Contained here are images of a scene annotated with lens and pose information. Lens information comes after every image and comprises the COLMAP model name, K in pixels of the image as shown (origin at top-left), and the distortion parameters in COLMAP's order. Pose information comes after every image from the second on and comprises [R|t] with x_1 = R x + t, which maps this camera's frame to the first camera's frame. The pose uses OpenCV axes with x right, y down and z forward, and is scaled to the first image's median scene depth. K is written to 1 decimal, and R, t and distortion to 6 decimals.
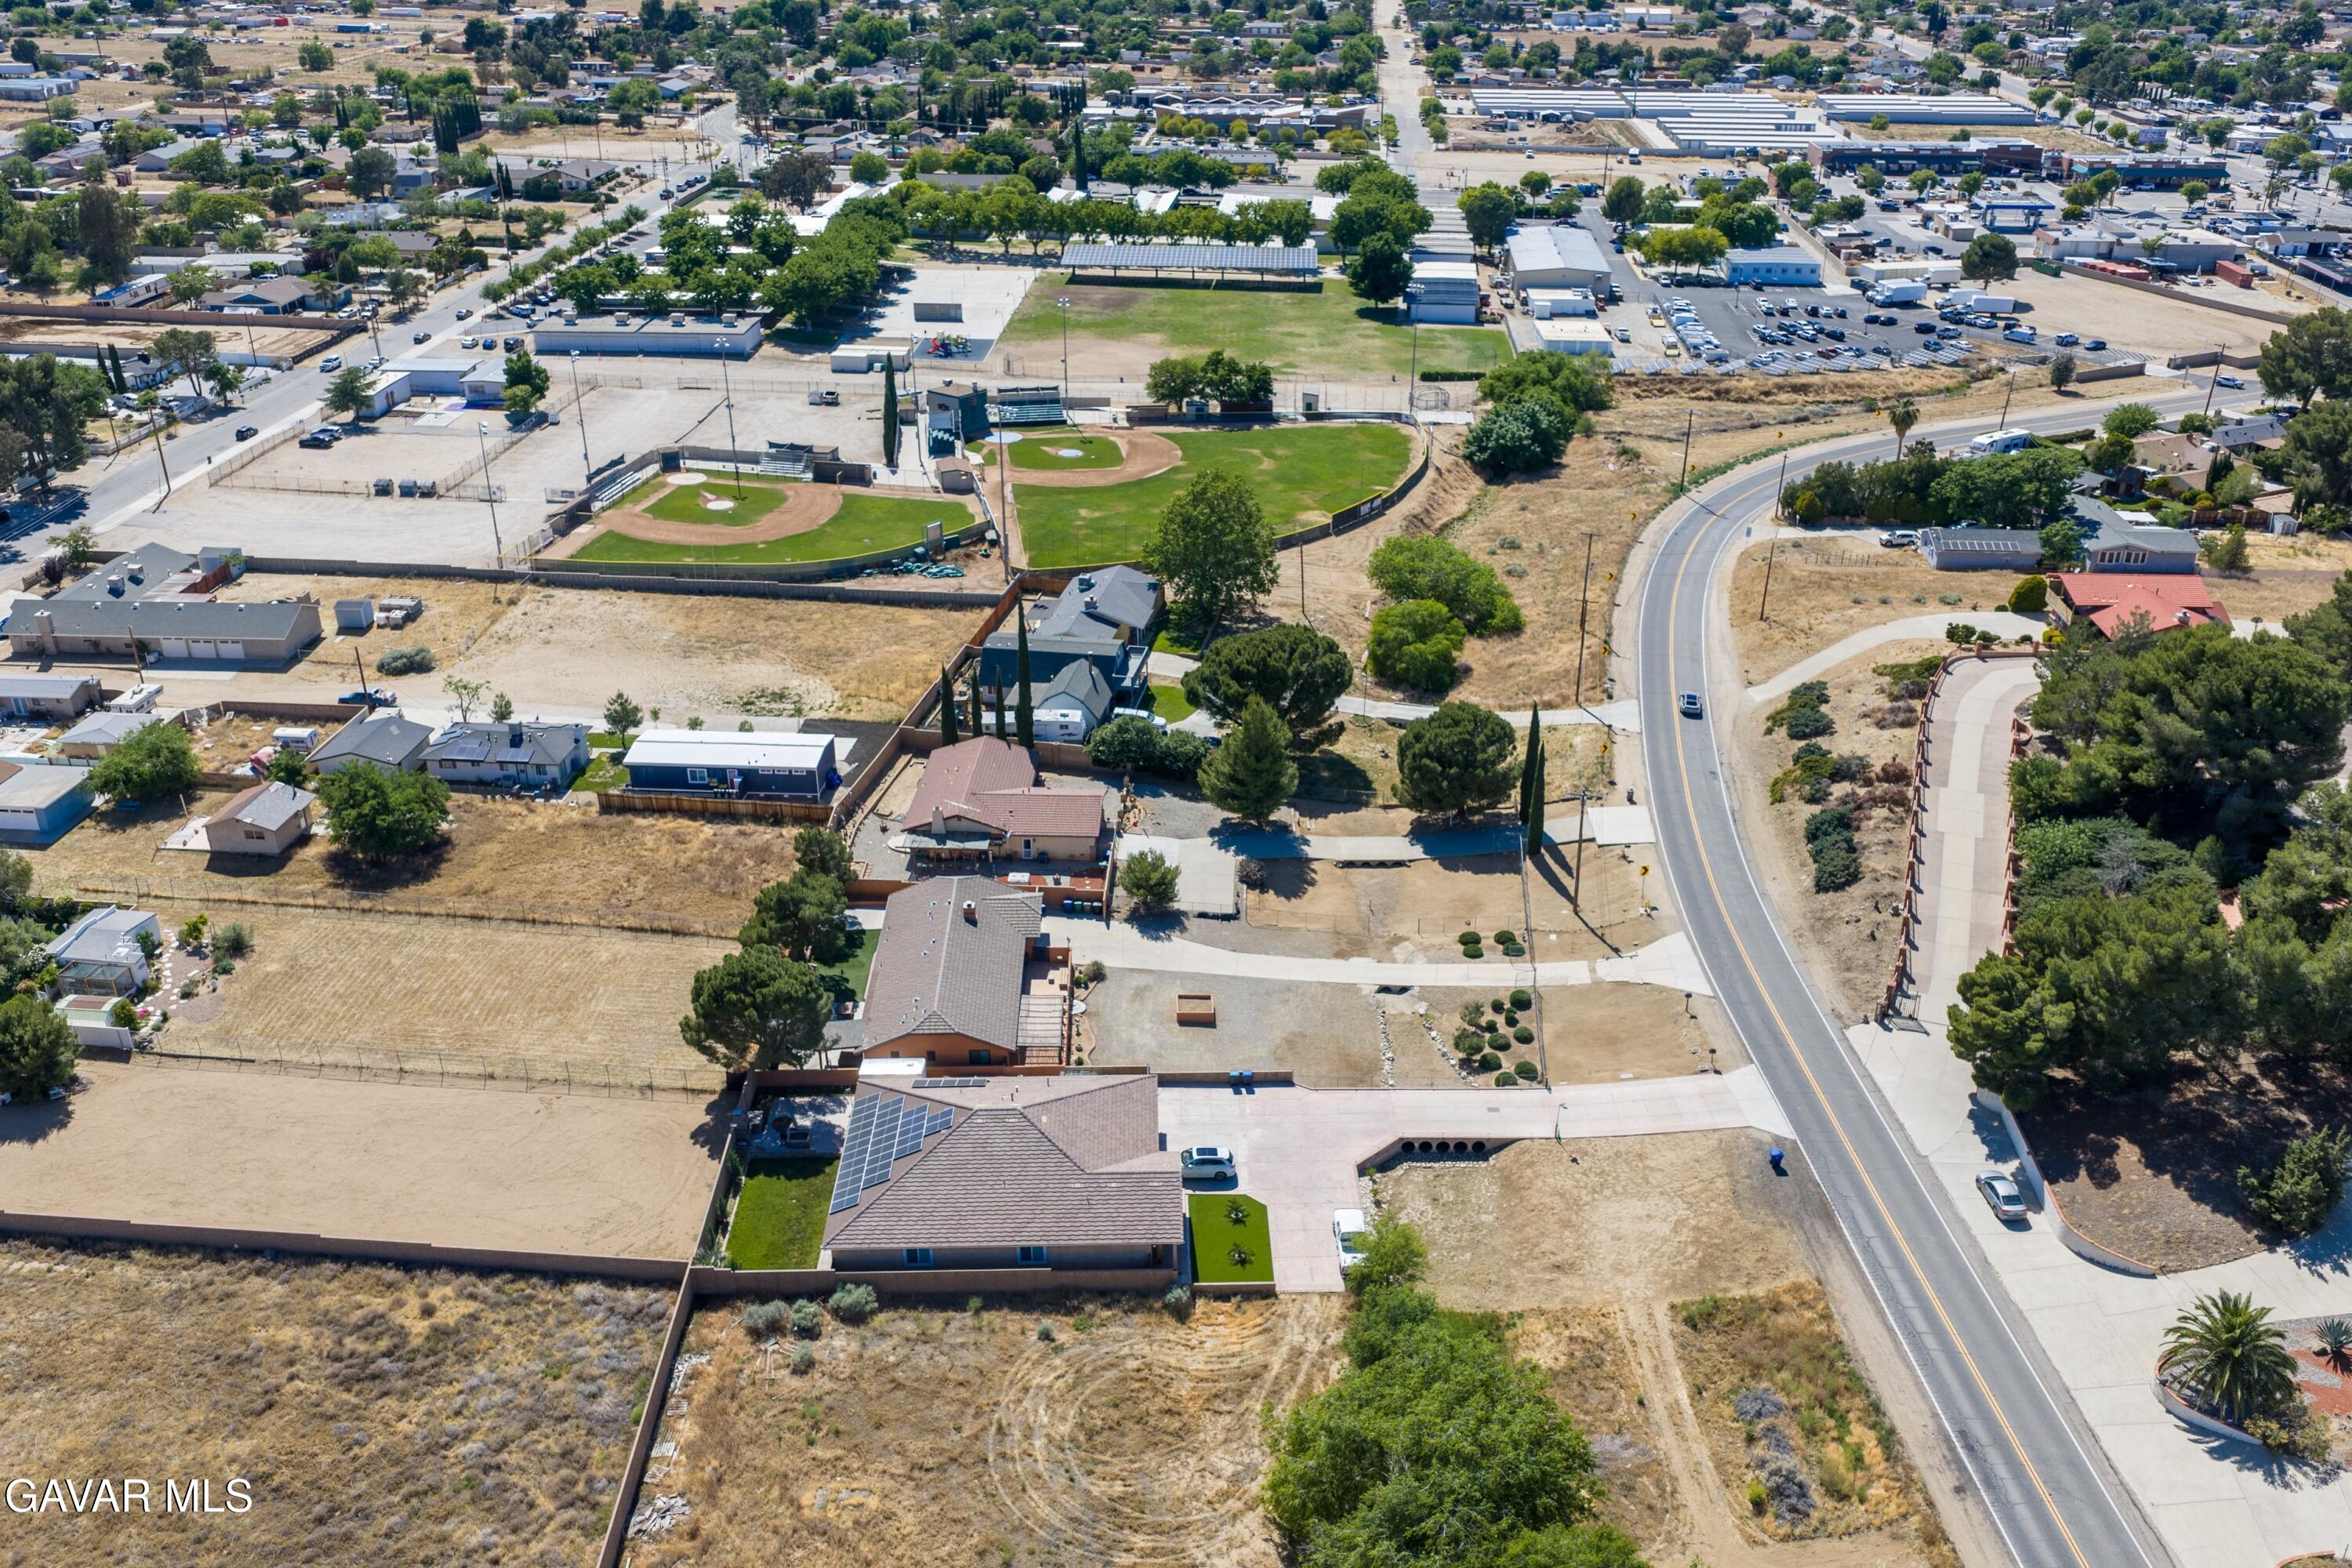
lens RADIAL K [[1944.8, 0, 1185.8], [0, 1944.8, 781.6], [0, 0, 1]] dist [0.009860, -0.016878]
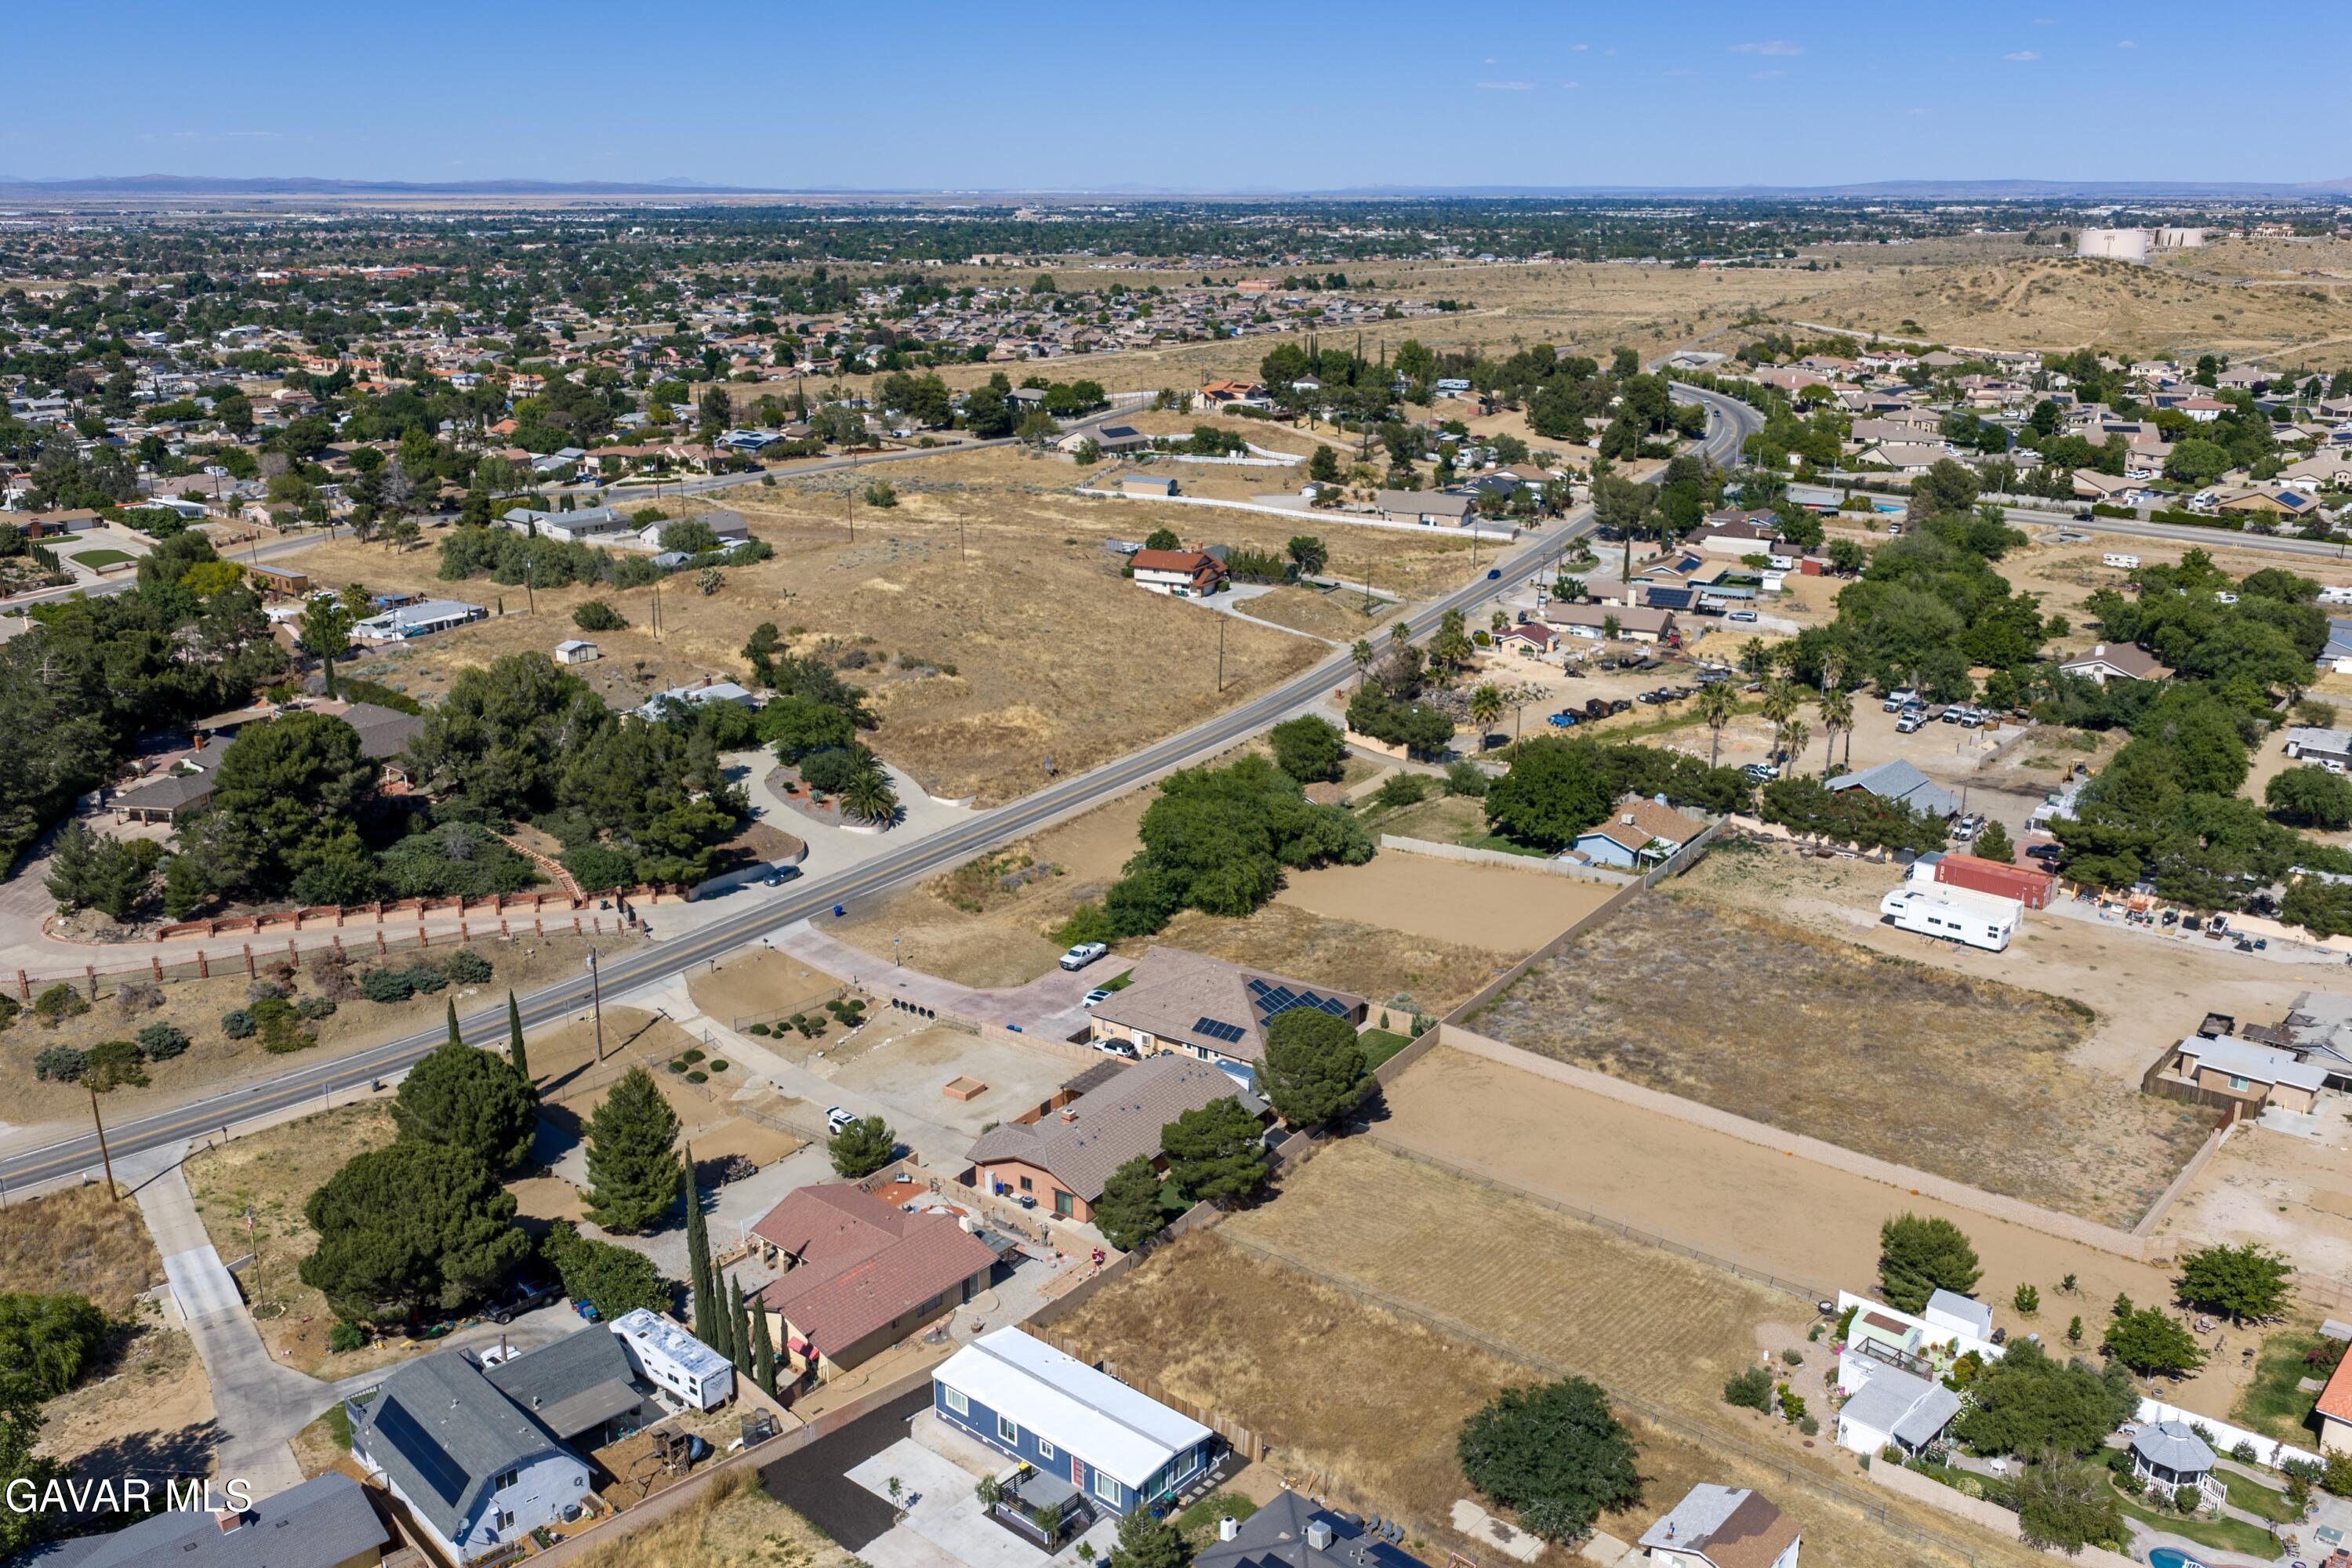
lens RADIAL K [[1944.8, 0, 1185.1], [0, 1944.8, 831.5], [0, 0, 1]] dist [0.009860, -0.016878]
pose [[-0.808459, -0.183514, 0.559211, -0.698490], [0.256906, 0.744813, 0.615835, -0.658346], [-0.529522, 0.641542, -0.555005, 1.405267]]
